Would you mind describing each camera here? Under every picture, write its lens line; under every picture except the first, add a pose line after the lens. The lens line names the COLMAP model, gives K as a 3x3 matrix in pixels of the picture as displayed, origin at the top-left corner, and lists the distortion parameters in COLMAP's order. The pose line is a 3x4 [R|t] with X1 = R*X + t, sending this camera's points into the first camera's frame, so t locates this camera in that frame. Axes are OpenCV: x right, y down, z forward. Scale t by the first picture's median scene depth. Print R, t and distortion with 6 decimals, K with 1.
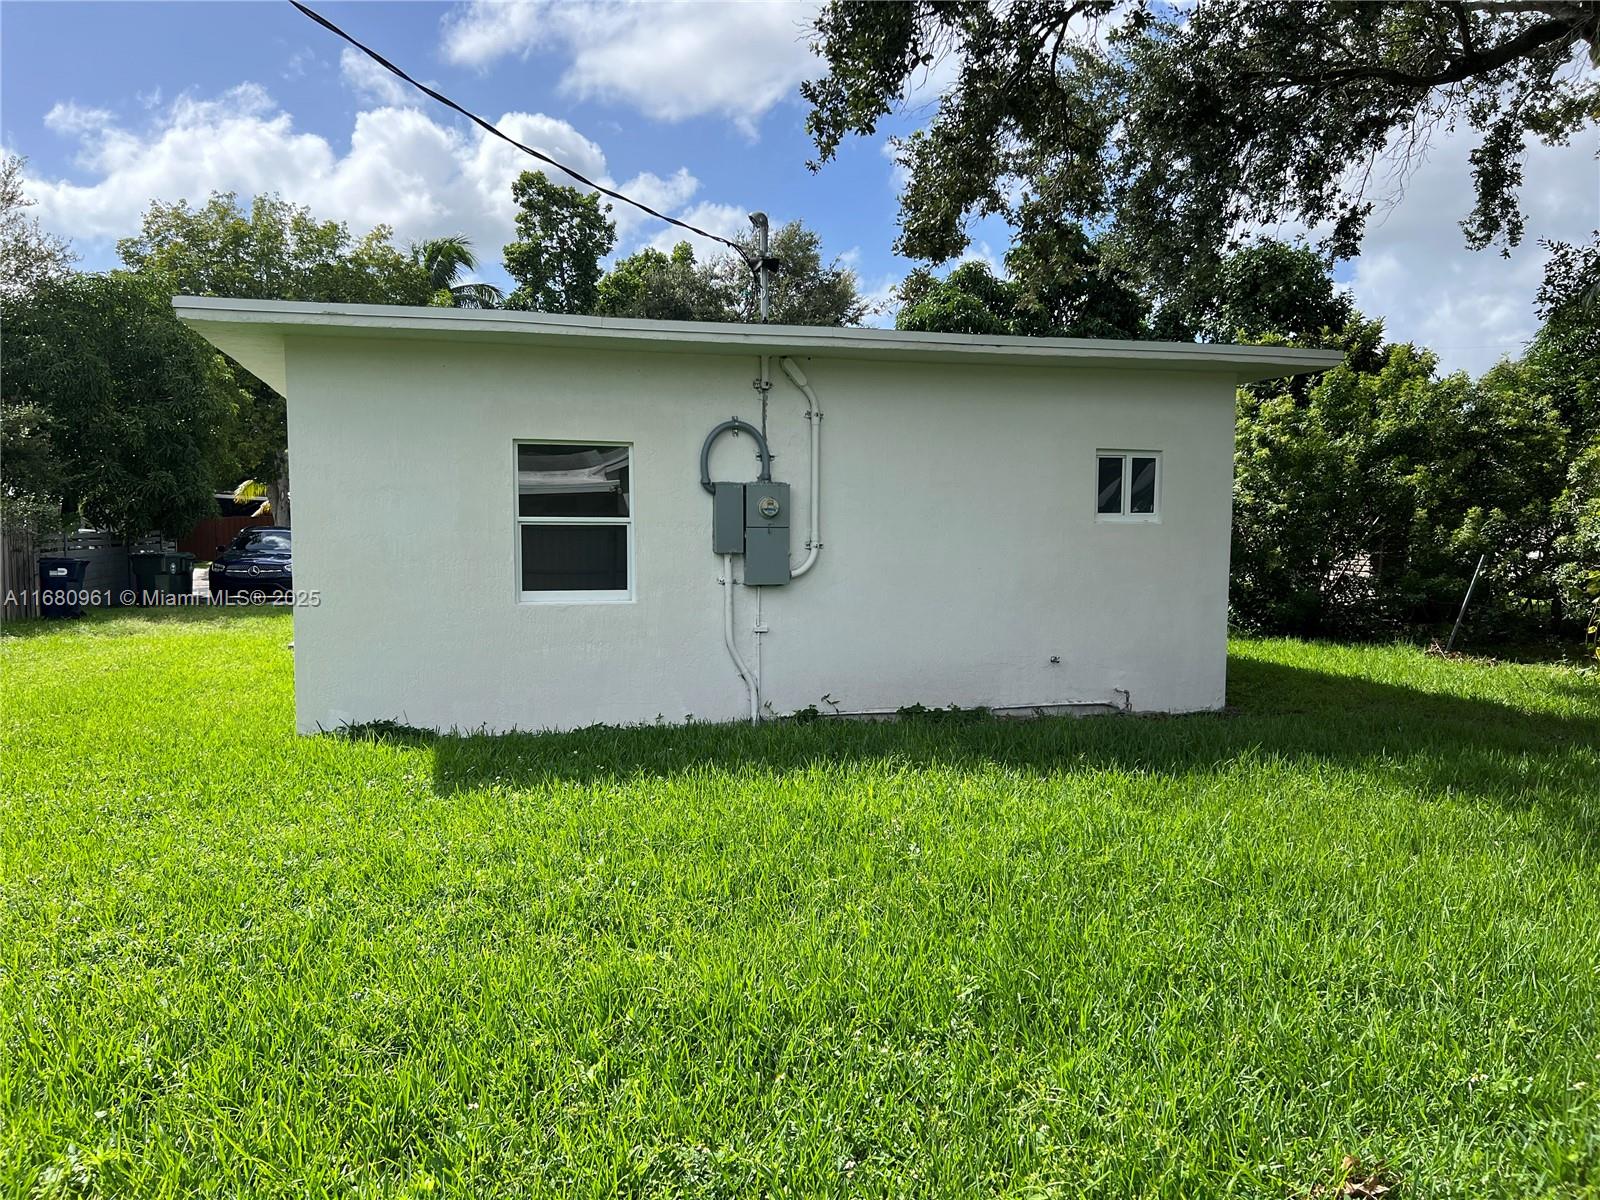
lens RADIAL K [[1216.7, 0, 802.9], [0, 1216.7, 606.5], [0, 0, 1]] dist [0.053287, -0.060748]
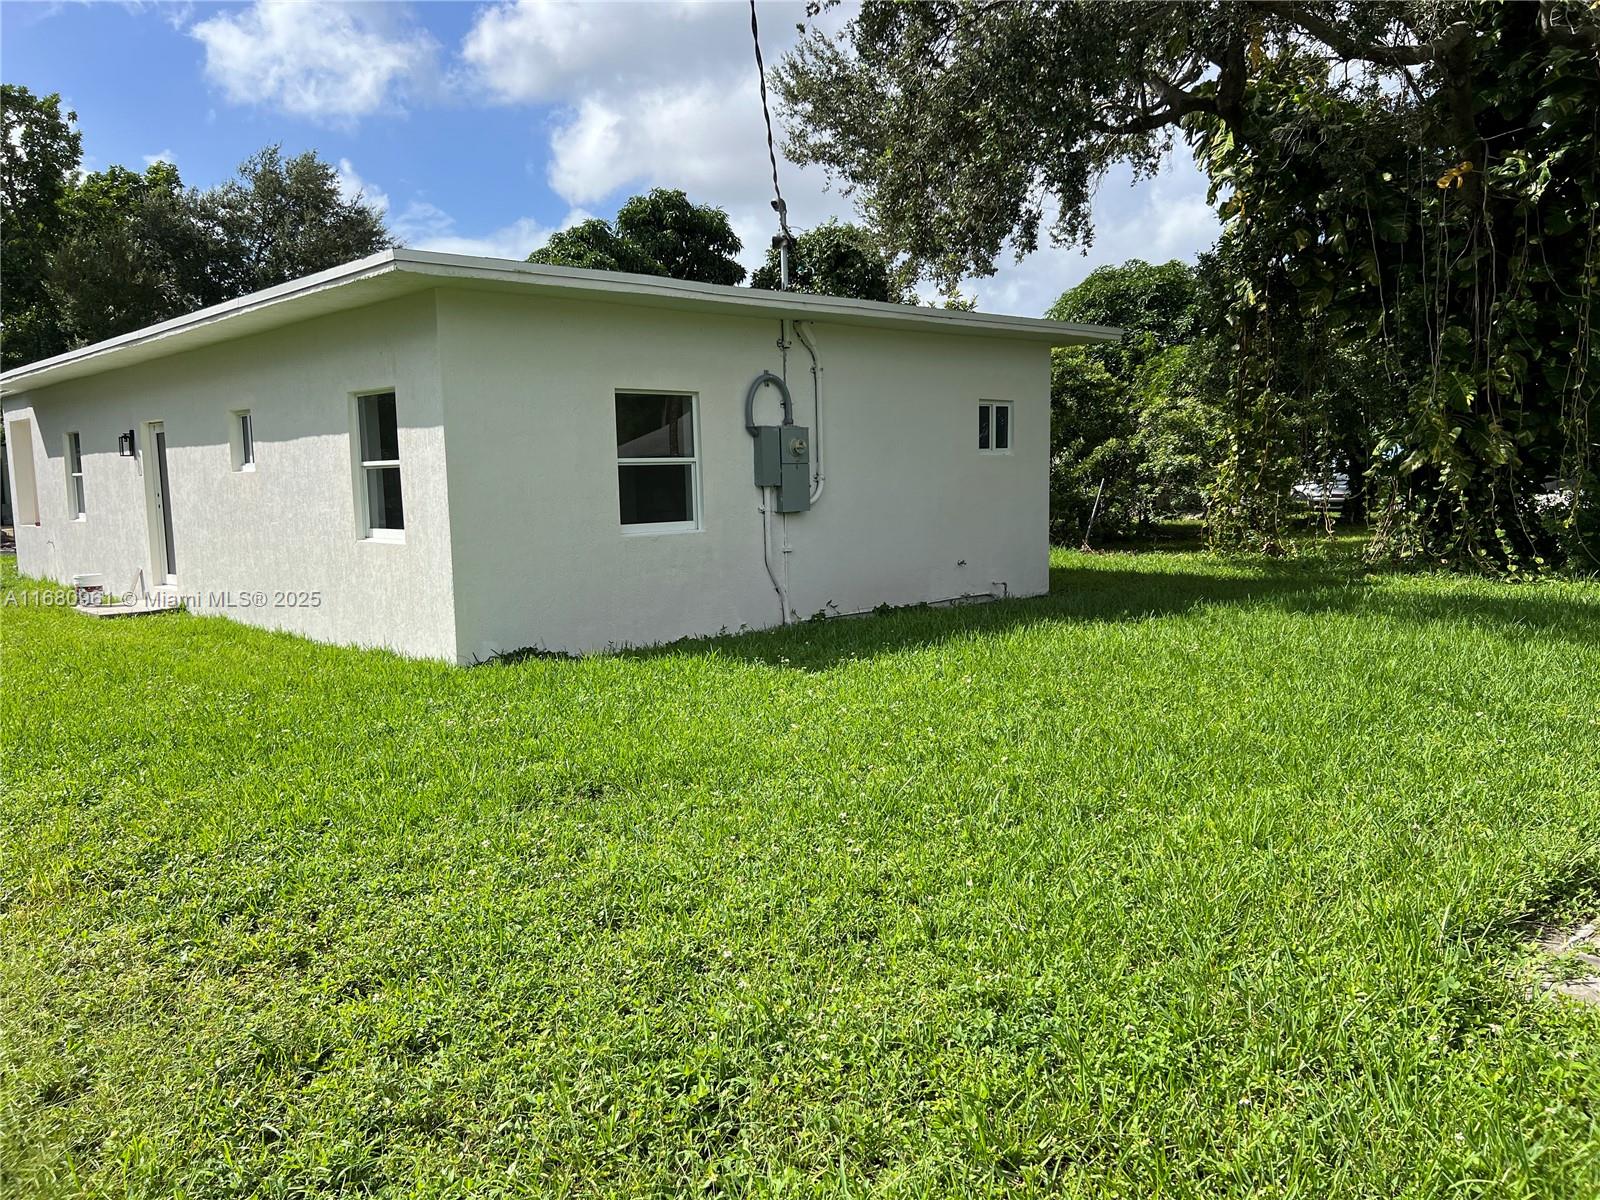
lens RADIAL K [[1216.7, 0, 809.5], [0, 1216.7, 600.1], [0, 0, 1]] dist [0.053287, -0.060748]
pose [[0.881633, -0.074935, 0.465948, -0.551920], [0.058261, 0.997043, 0.050111, 0.009387], [-0.468325, -0.017033, 0.883392, -0.068881]]
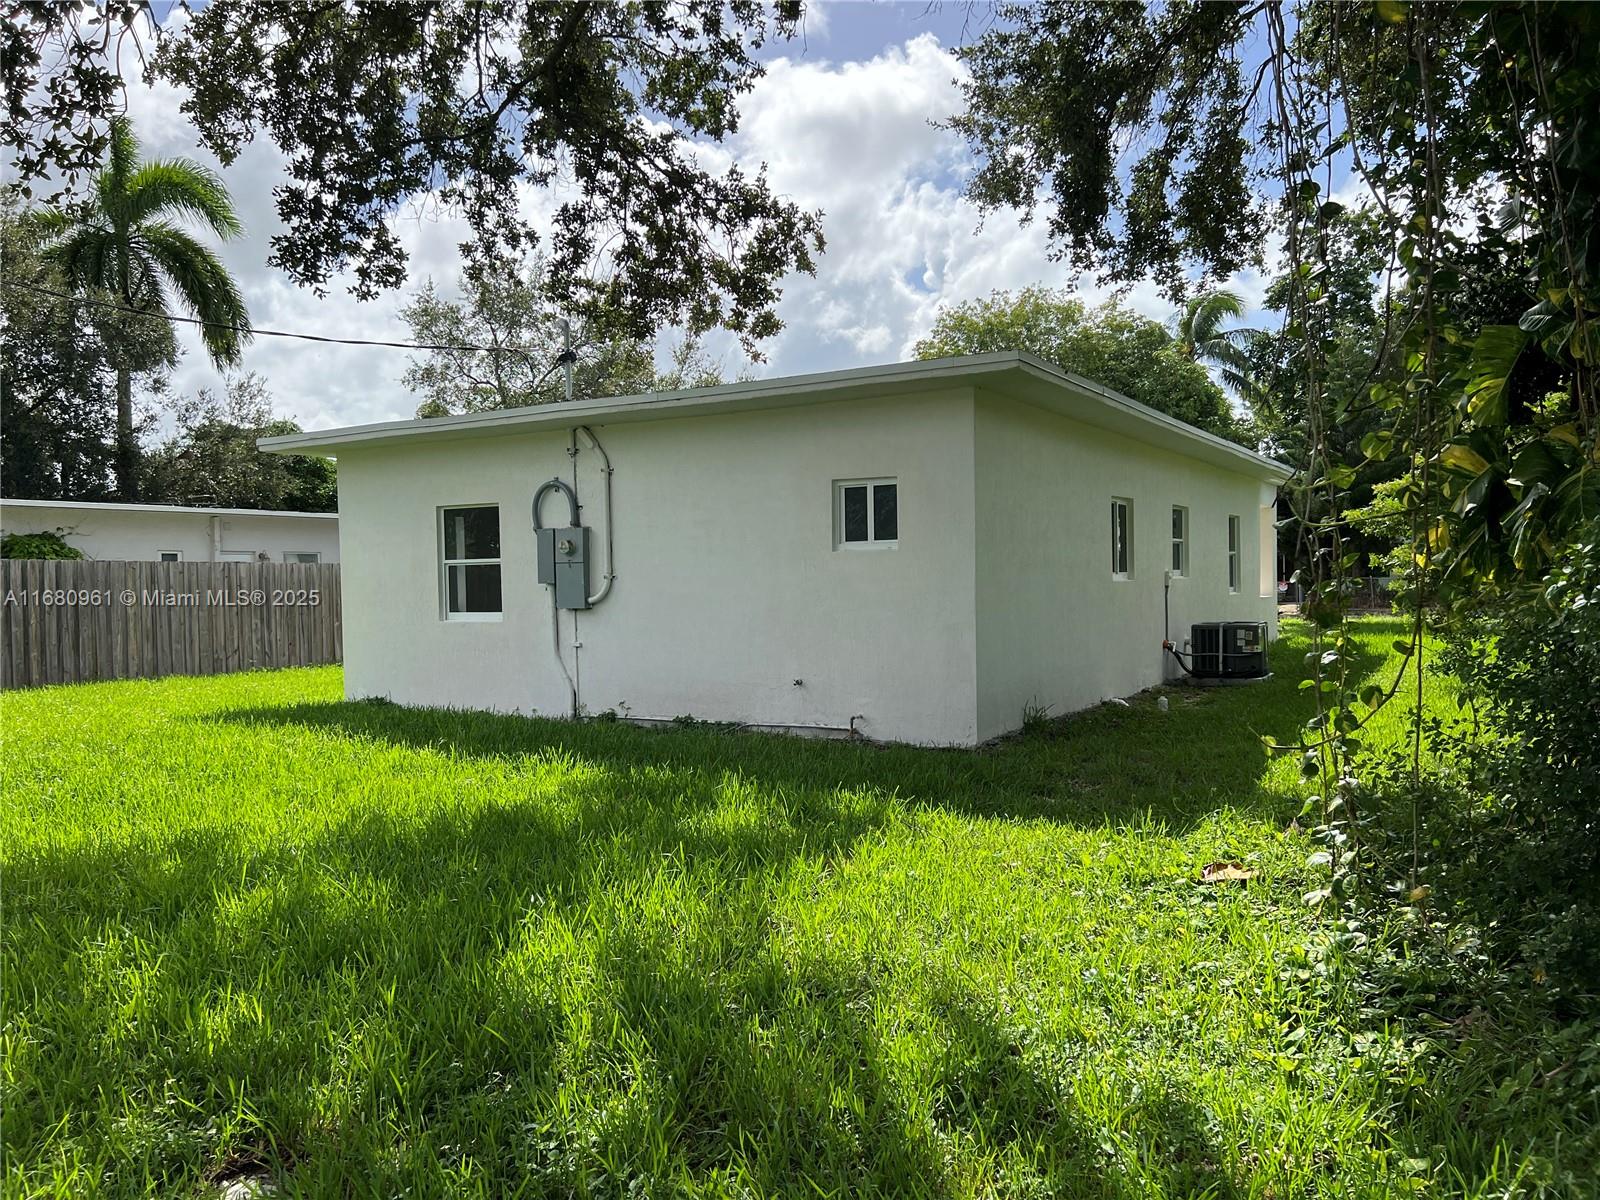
lens RADIAL K [[1216.7, 0, 805.3], [0, 1216.7, 607.9], [0, 0, 1]] dist [0.053287, -0.060748]
pose [[0.708910, -0.000330, -0.705299, 0.967423], [-0.029079, 0.999136, -0.029696, 0.010629], [0.704699, 0.041562, 0.708288, 0.264488]]
